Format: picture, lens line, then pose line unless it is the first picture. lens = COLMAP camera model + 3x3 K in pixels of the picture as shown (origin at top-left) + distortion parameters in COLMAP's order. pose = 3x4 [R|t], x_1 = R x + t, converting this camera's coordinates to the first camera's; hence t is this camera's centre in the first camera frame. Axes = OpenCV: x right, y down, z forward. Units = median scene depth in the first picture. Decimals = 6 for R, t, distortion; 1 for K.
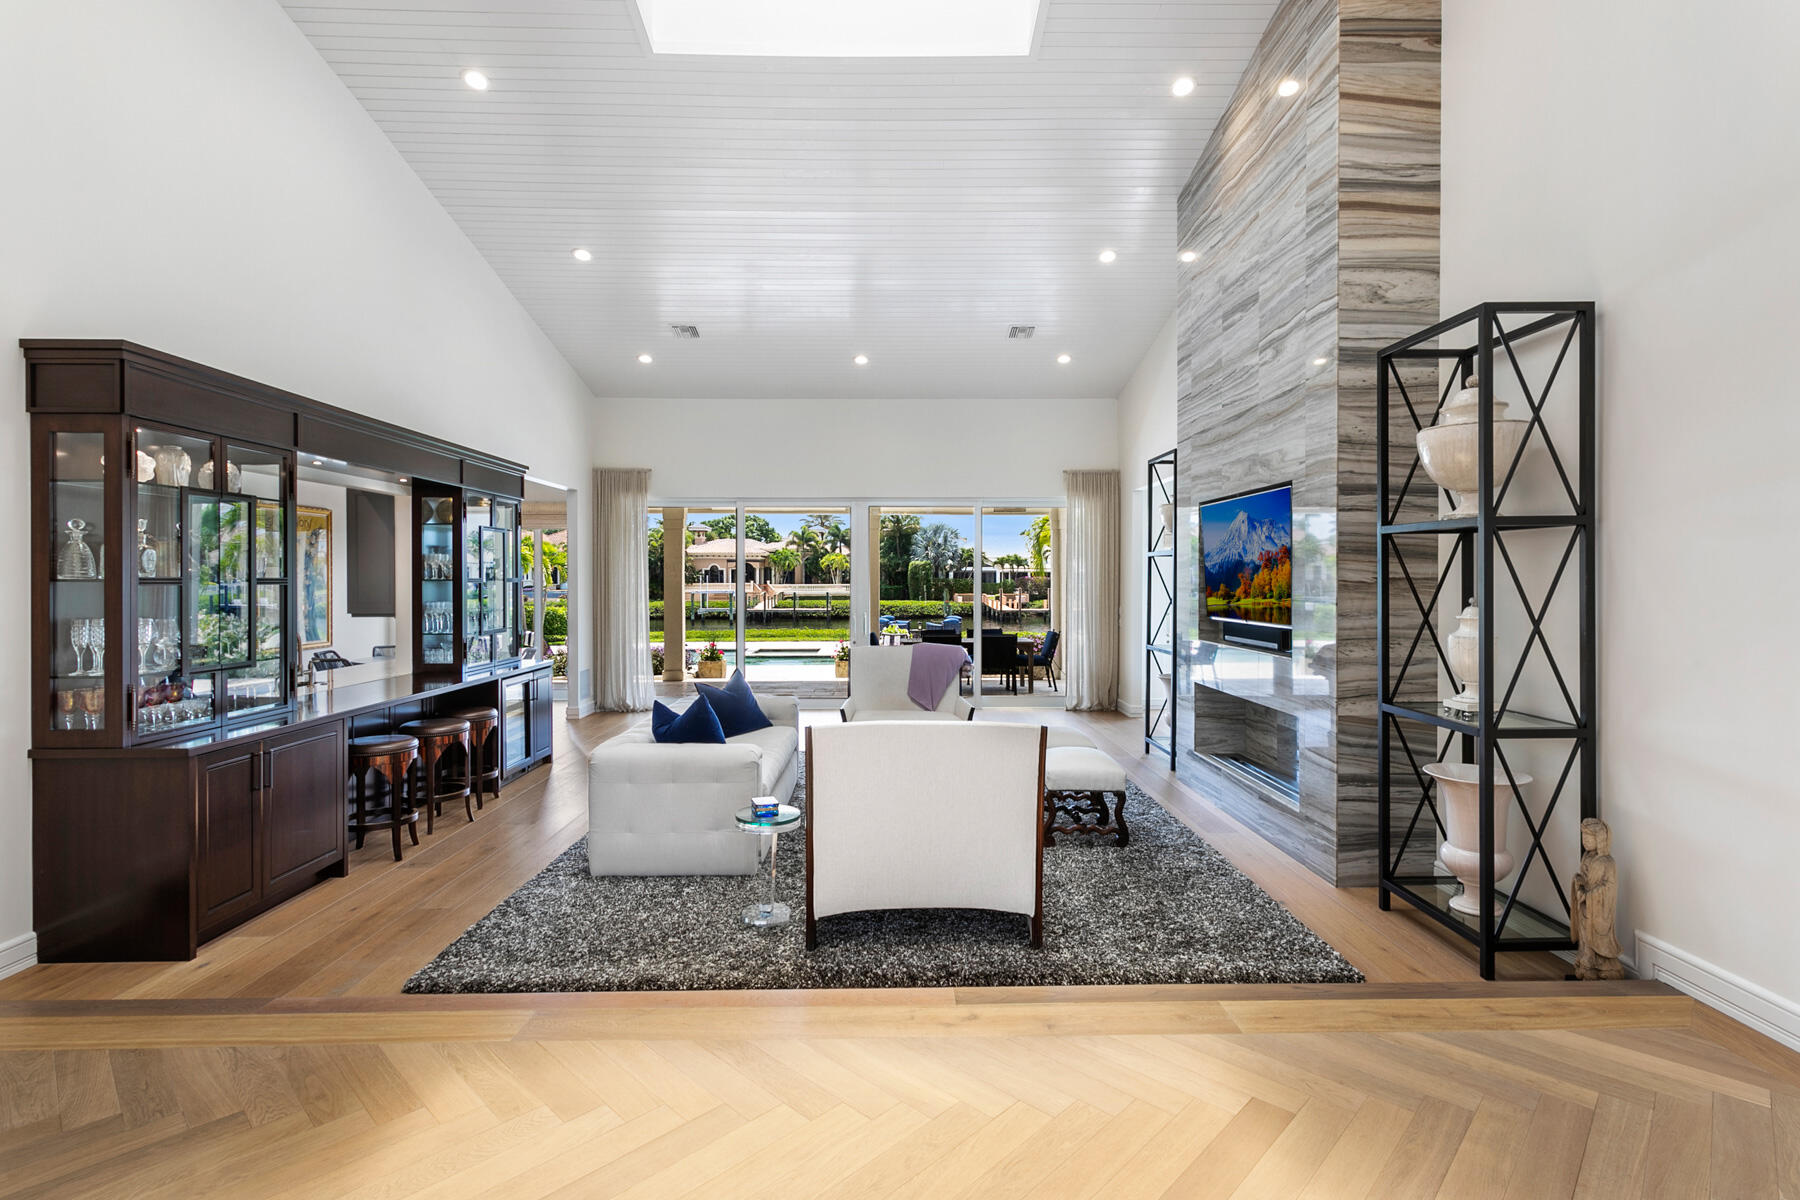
lens RADIAL K [[866.9, 0, 899.5], [0, 866.9, 588.4], [0, 0, 1]] dist [0.002325, -0.000103]
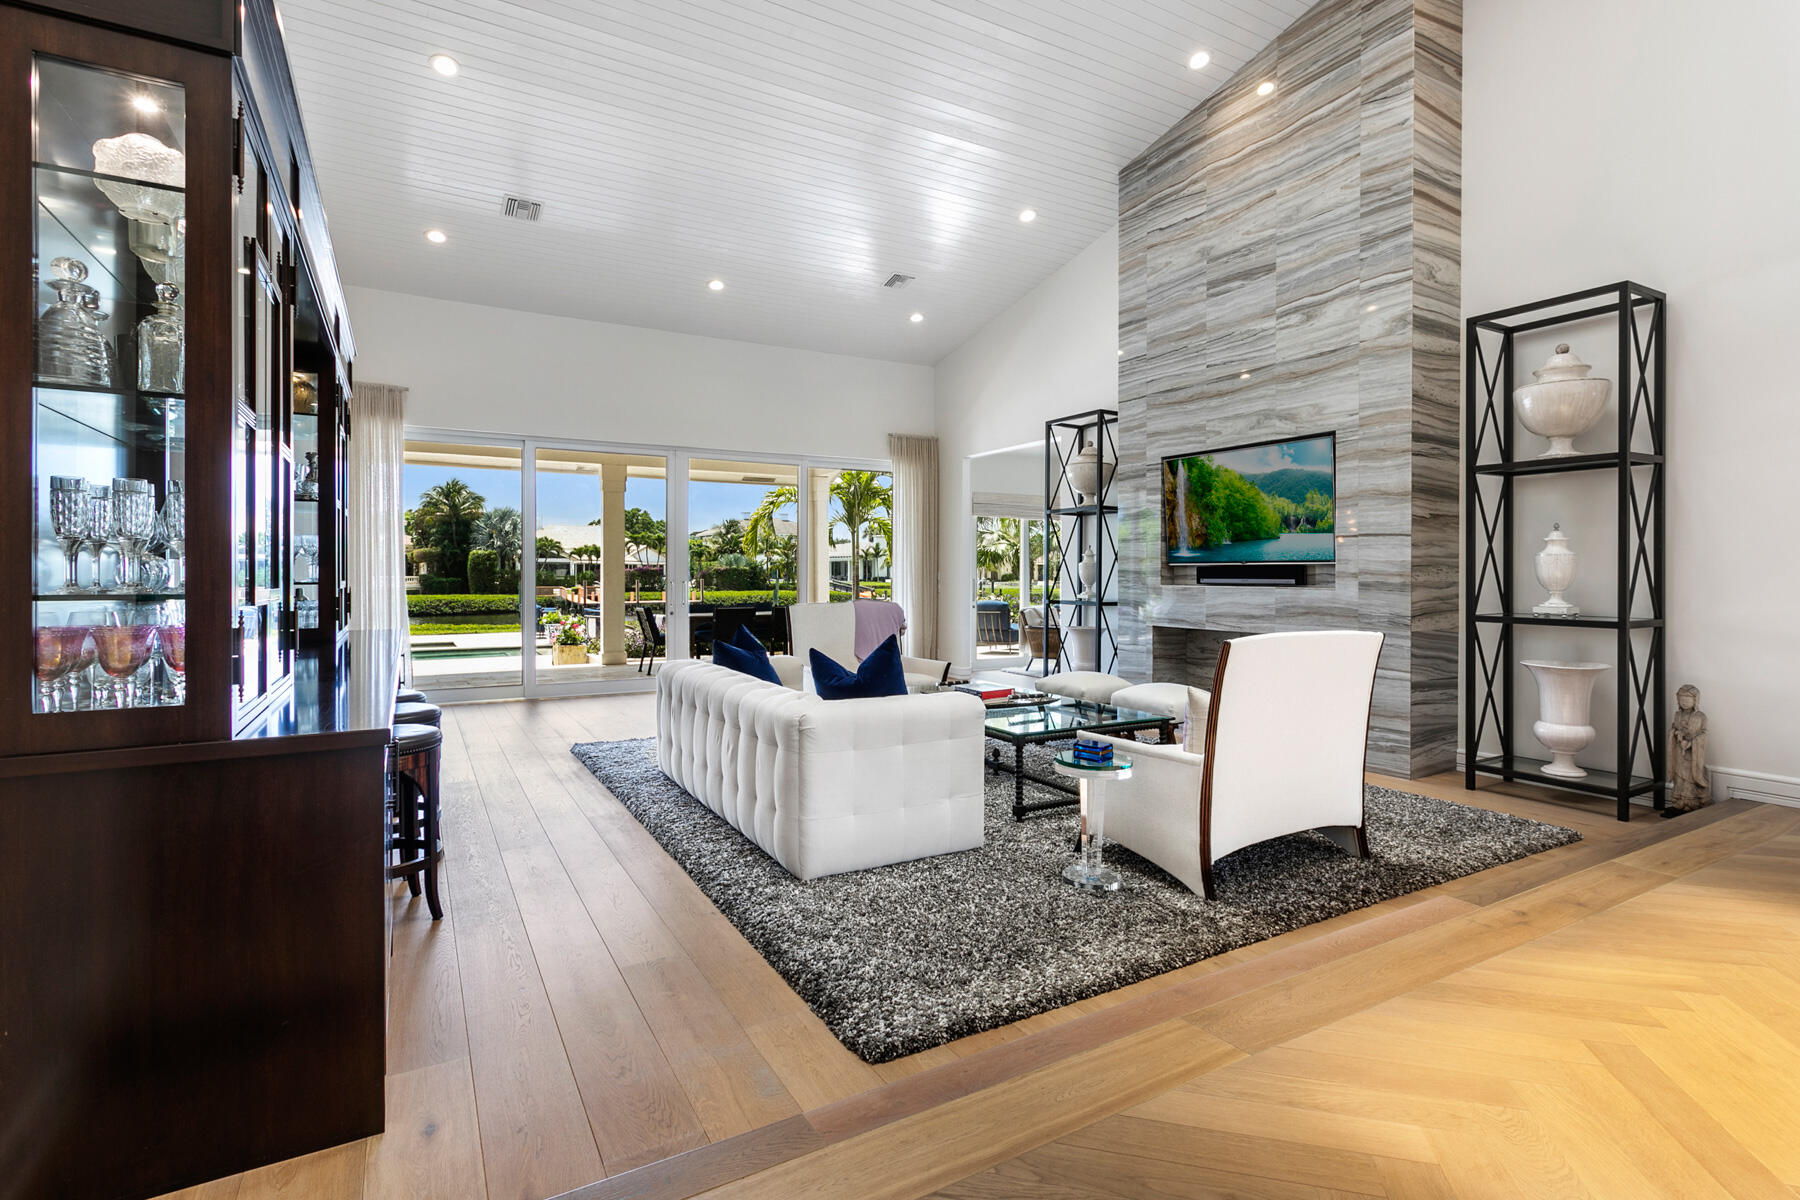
lens RADIAL K [[866.9, 0, 900.6], [0, 866.9, 584.1], [0, 0, 1]] dist [0.002325, -0.000103]
pose [[0.874686, -0.004301, 0.484671, -0.496140], [0.004237, 0.999990, 0.001227, 0.059656], [-0.484672, 0.000980, 0.874696, 0.239858]]
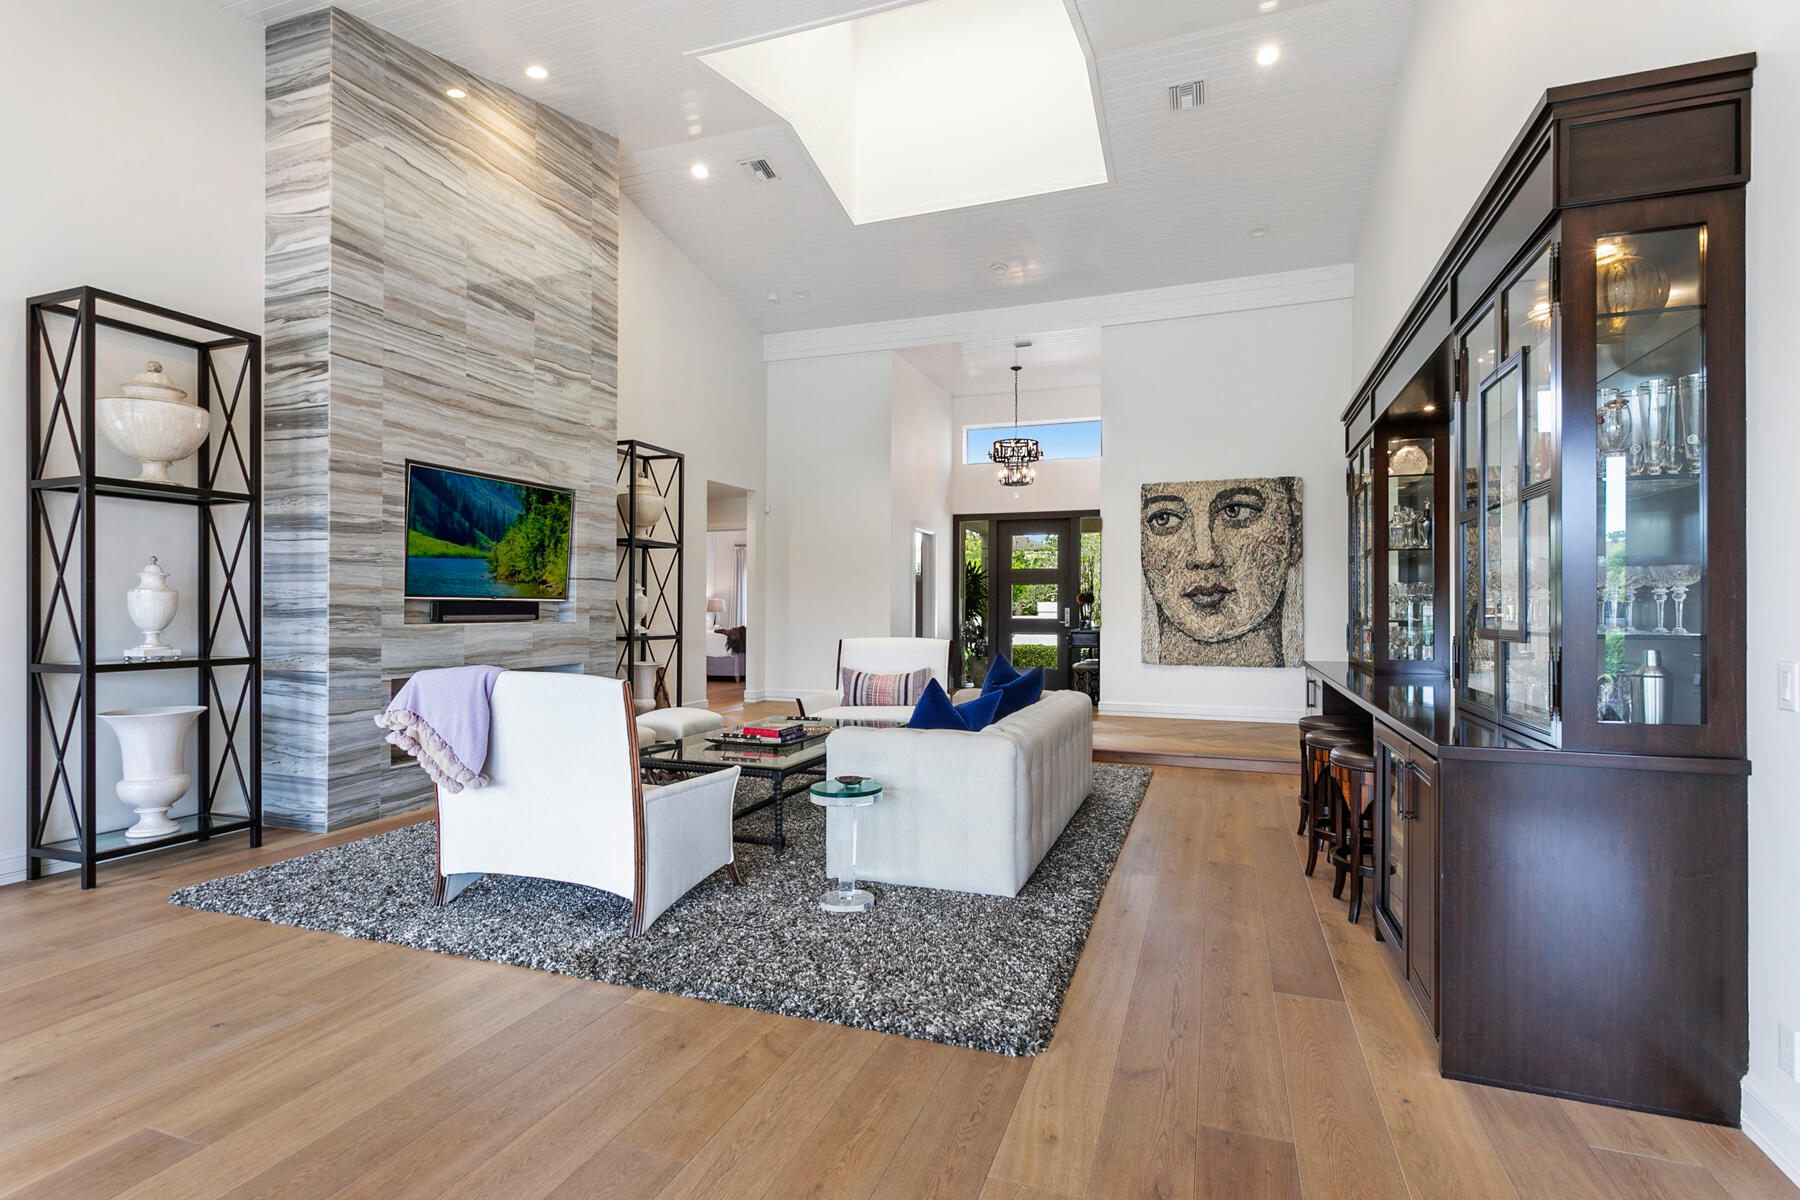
lens RADIAL K [[866.9, 0, 902.9], [0, 866.9, 606.9], [0, 0, 1]] dist [0.002325, -0.000103]
pose [[-0.935615, 0.011448, 0.352836, -0.417257], [0.014295, 0.999883, 0.005463, 0.048116], [-0.352732, 0.010155, -0.935669, 1.751045]]
